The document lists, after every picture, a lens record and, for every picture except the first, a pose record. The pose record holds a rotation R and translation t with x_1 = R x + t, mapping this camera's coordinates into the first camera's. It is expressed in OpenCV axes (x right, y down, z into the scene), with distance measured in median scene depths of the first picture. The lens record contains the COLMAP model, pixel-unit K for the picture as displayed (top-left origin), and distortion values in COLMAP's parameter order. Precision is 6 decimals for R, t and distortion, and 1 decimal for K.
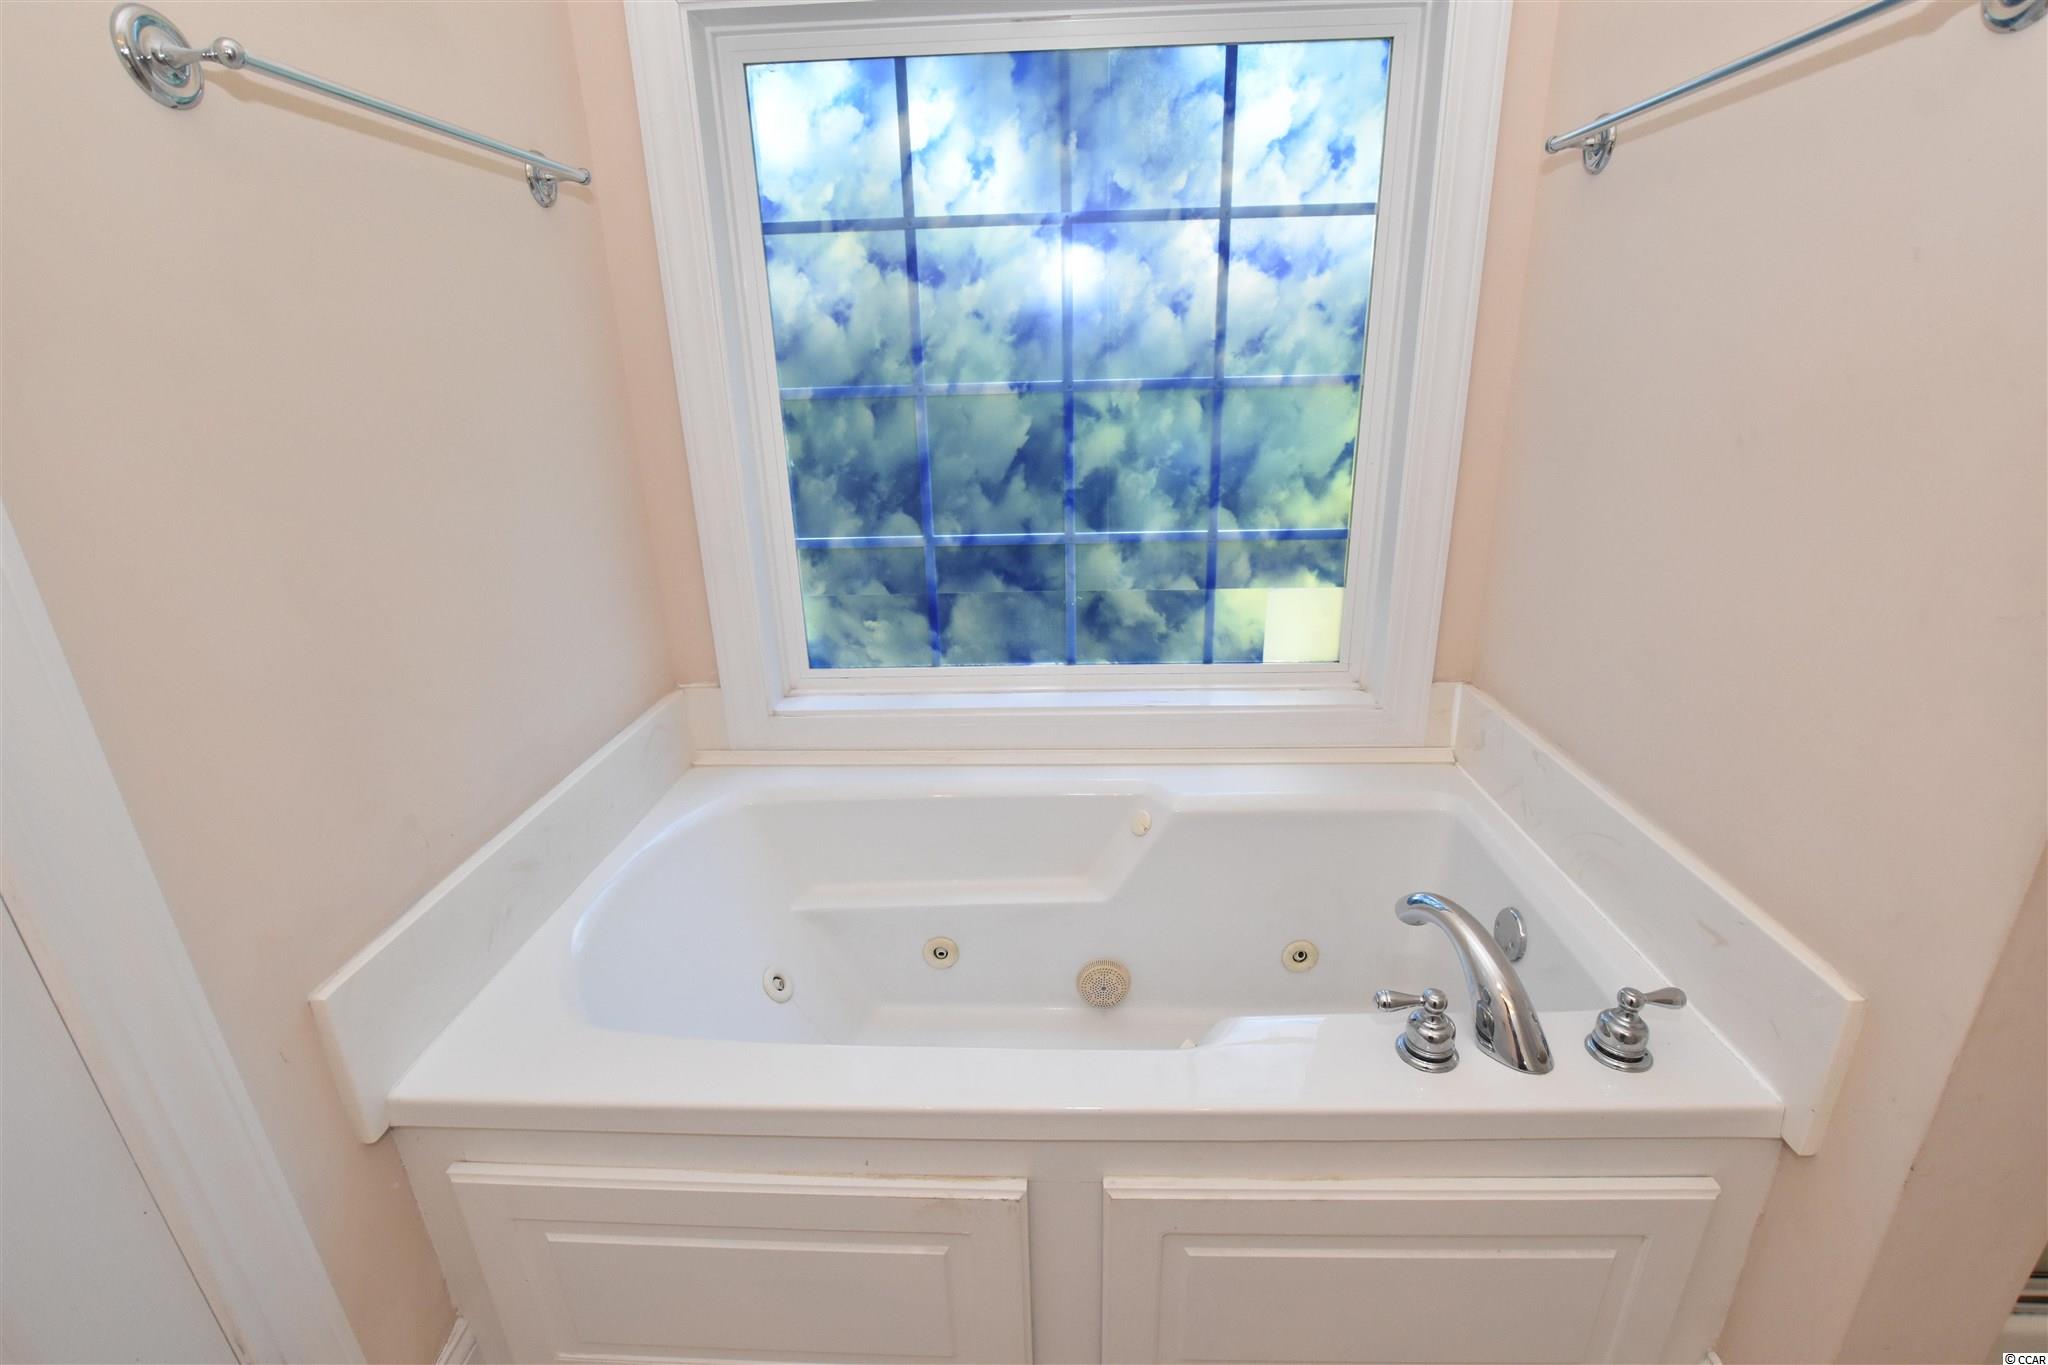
lens RADIAL K [[902.5, 0, 1035.8], [0, 902.5, 685.9], [0, 0, 1]] dist [-0.034758, 0.005470]
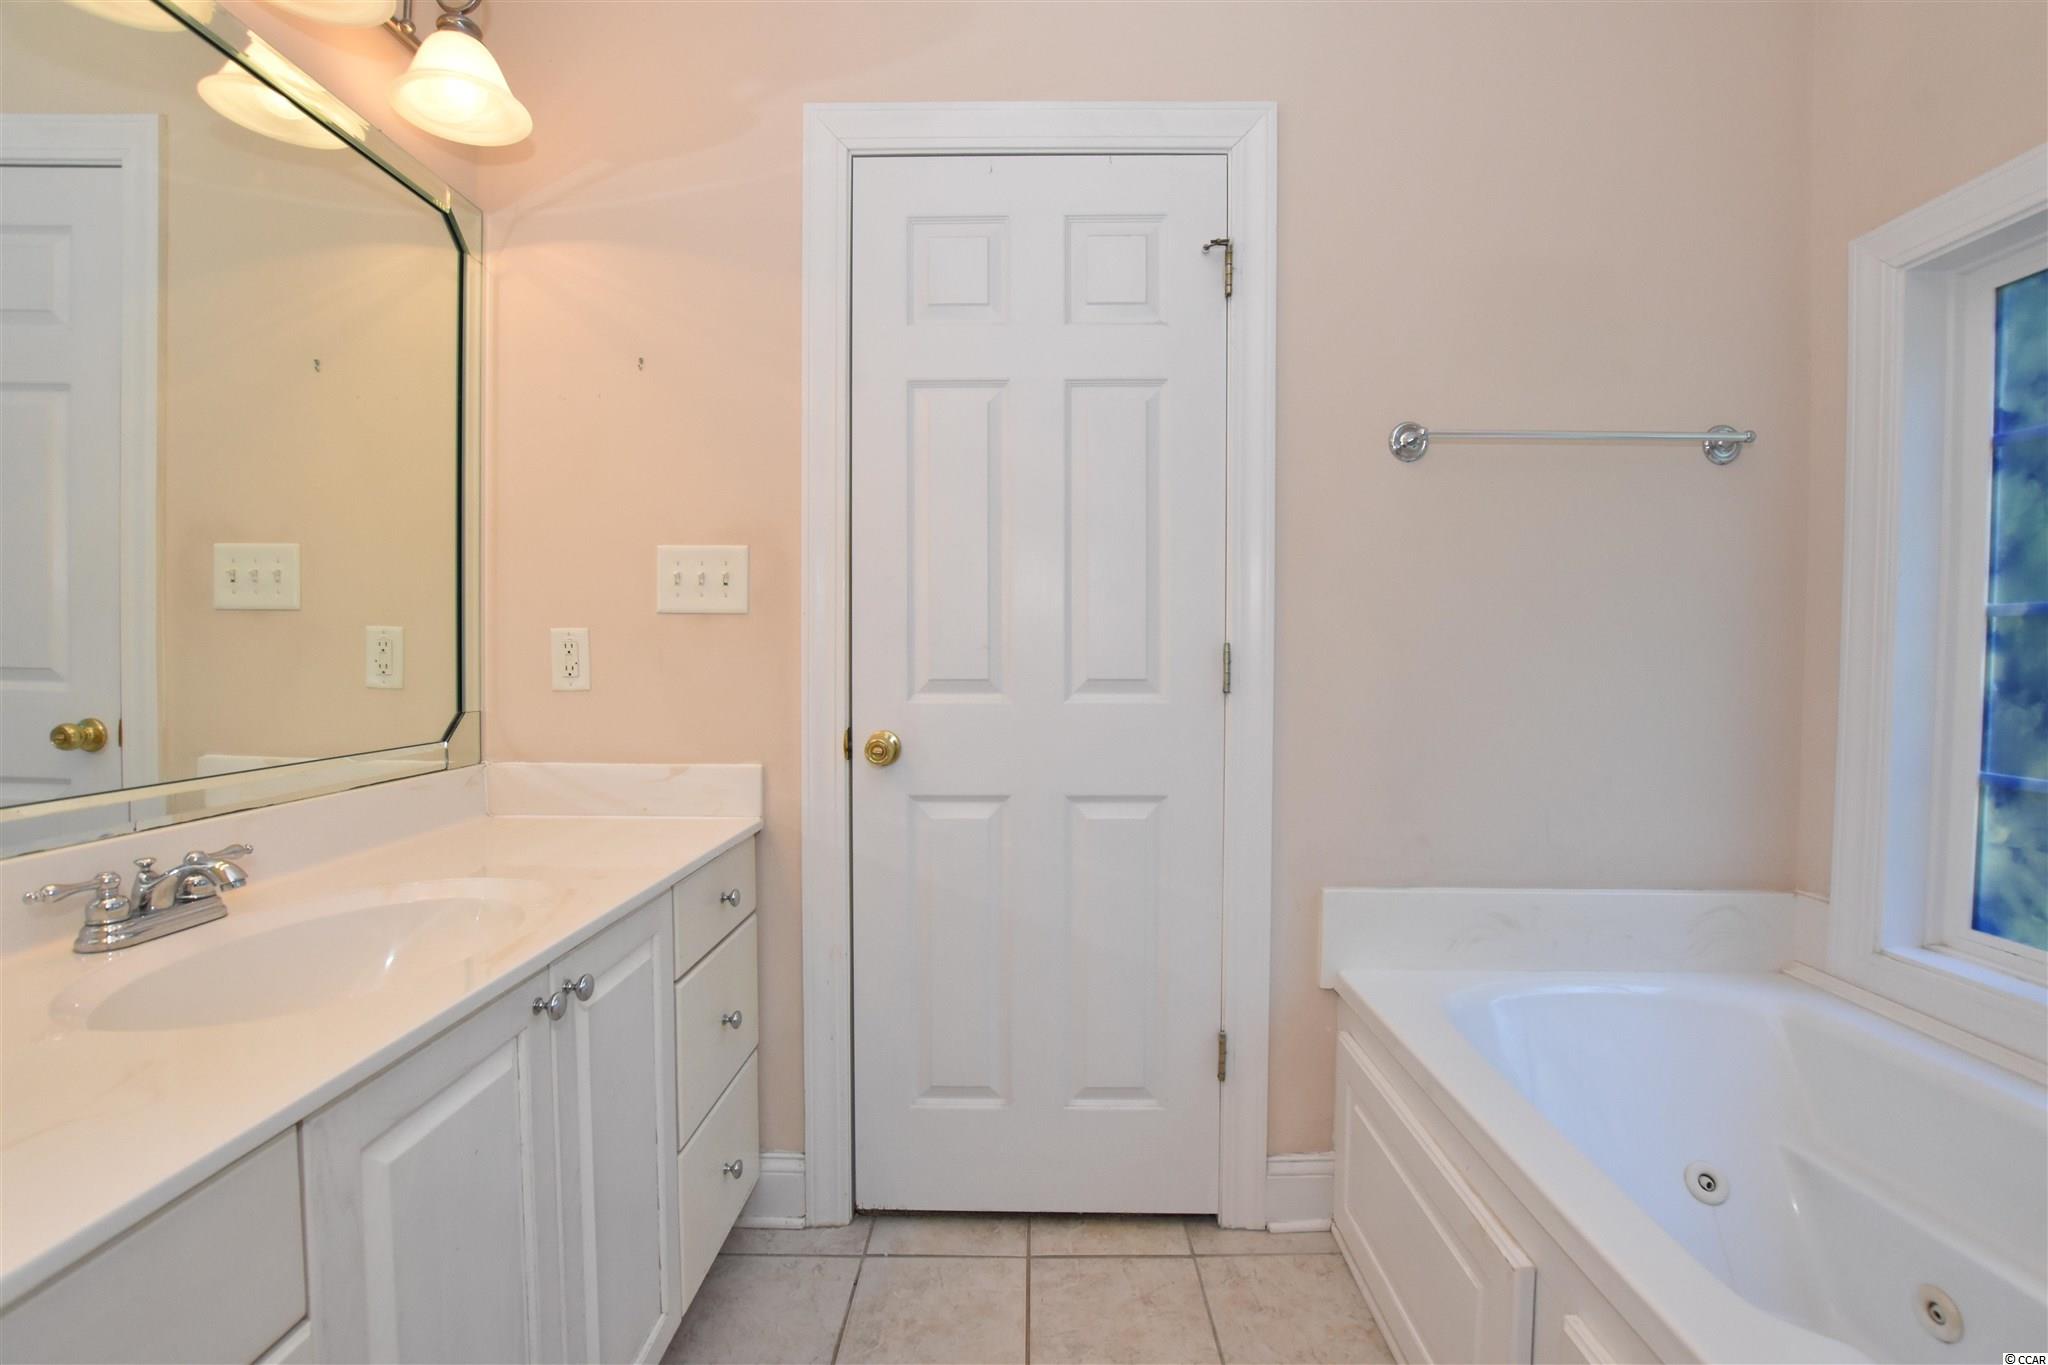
lens RADIAL K [[902.5, 0, 1028.7], [0, 902.5, 677.7], [0, 0, 1]] dist [-0.034758, 0.005470]
pose [[0.026765, 0.053032, -0.998234, 0.565334], [-0.345270, 0.937627, 0.040555, 0.034147], [0.938122, 0.343575, 0.043406, 0.084737]]
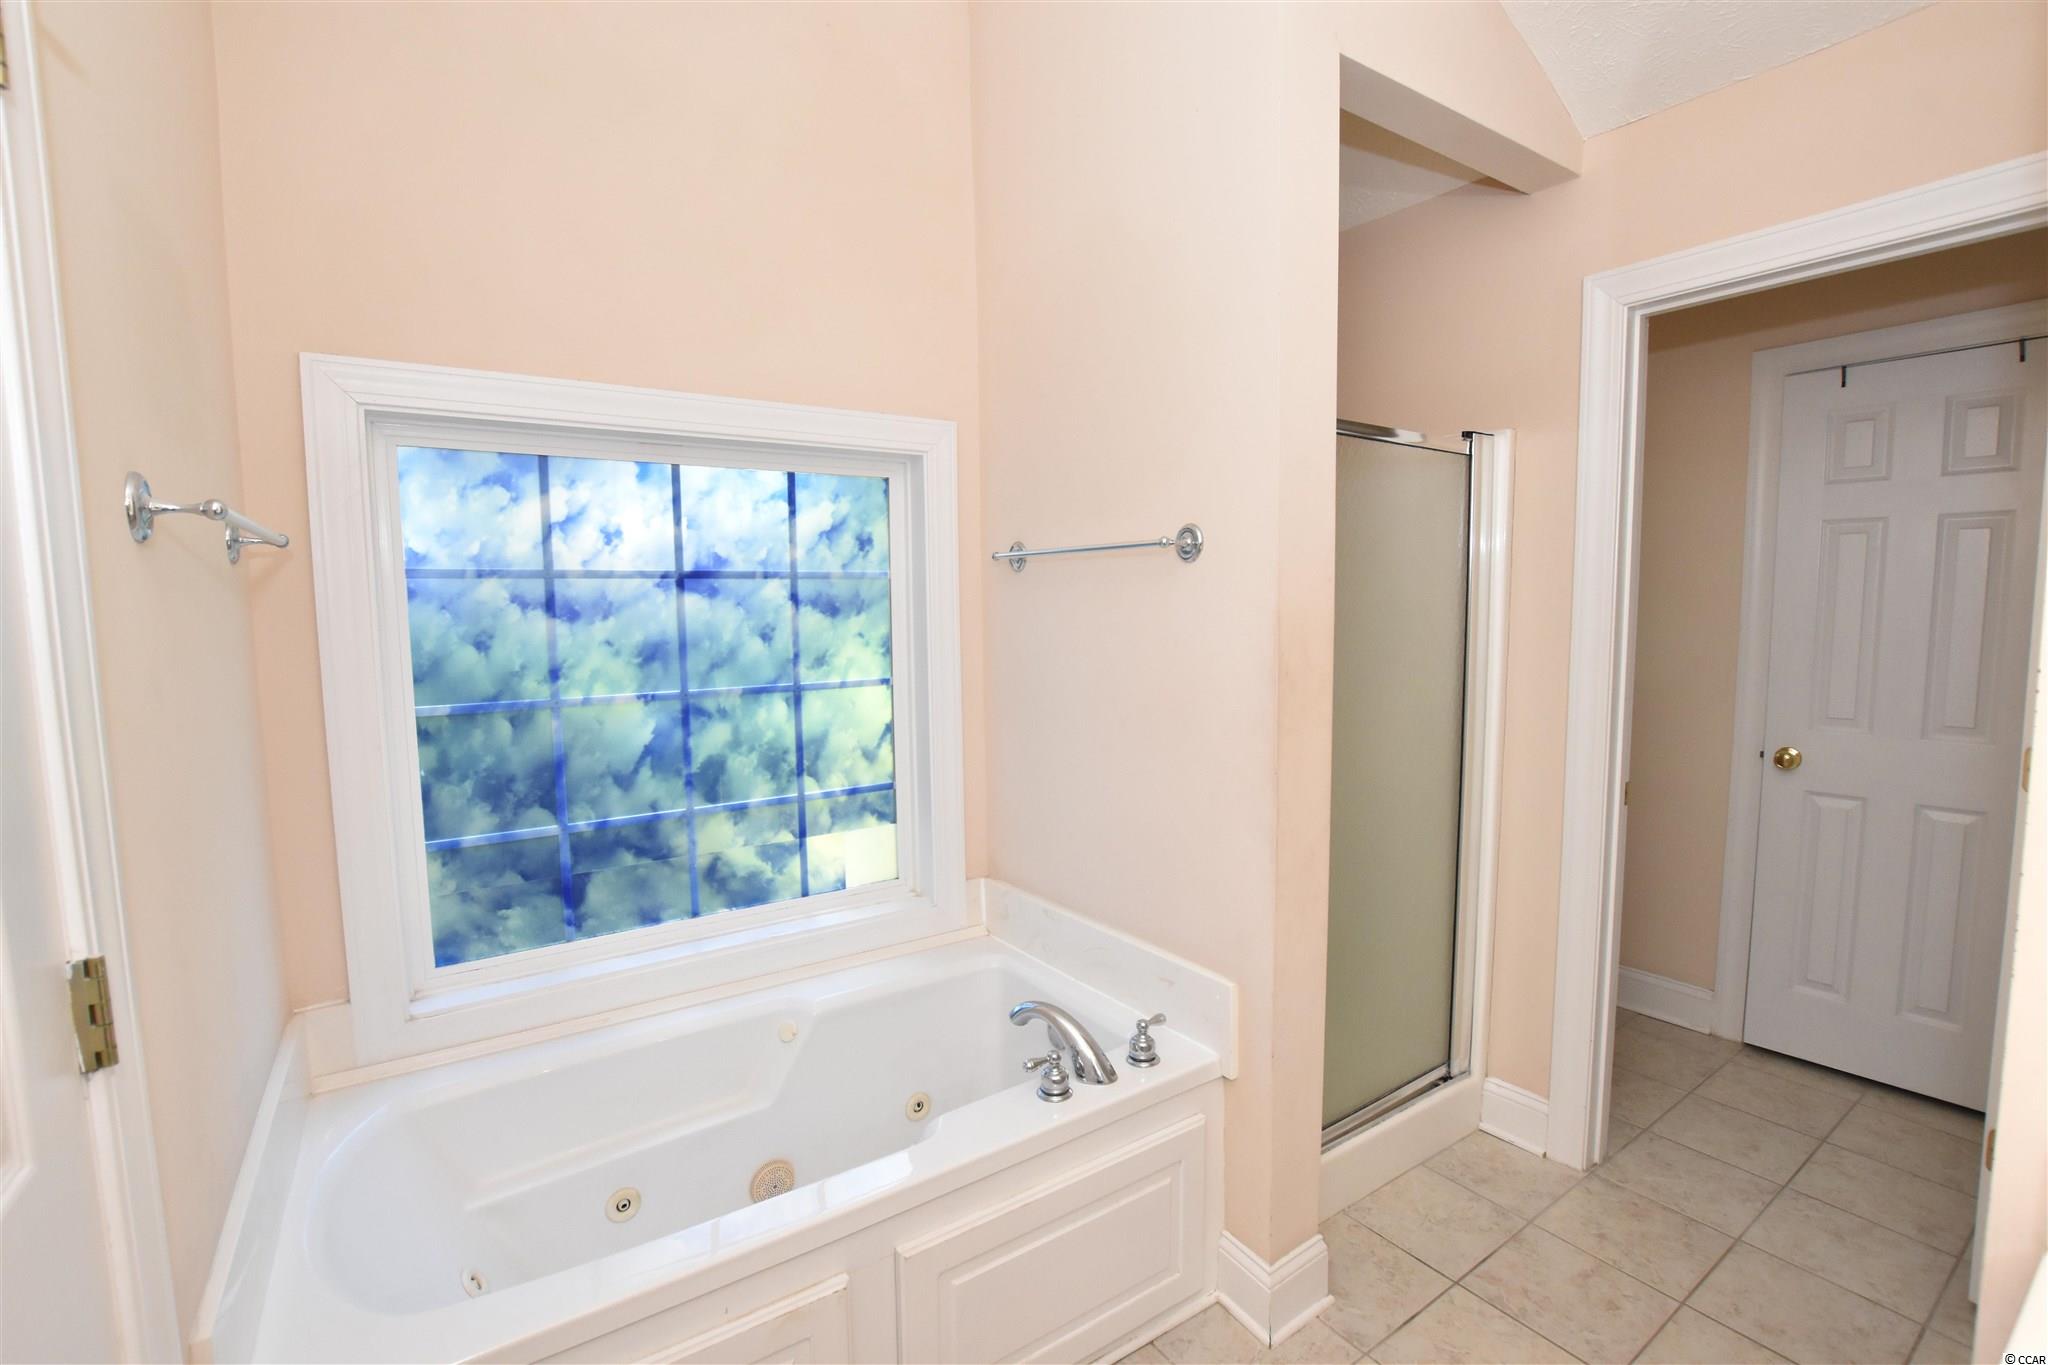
lens RADIAL K [[902.5, 0, 1033.4], [0, 902.5, 688.1], [0, 0, 1]] dist [-0.034758, 0.005470]
pose [[0.804078, -0.039110, 0.593236, -0.321322], [0.194619, 0.960171, -0.200488, 0.010629], [-0.561767, 0.276662, 0.779664, -0.278052]]
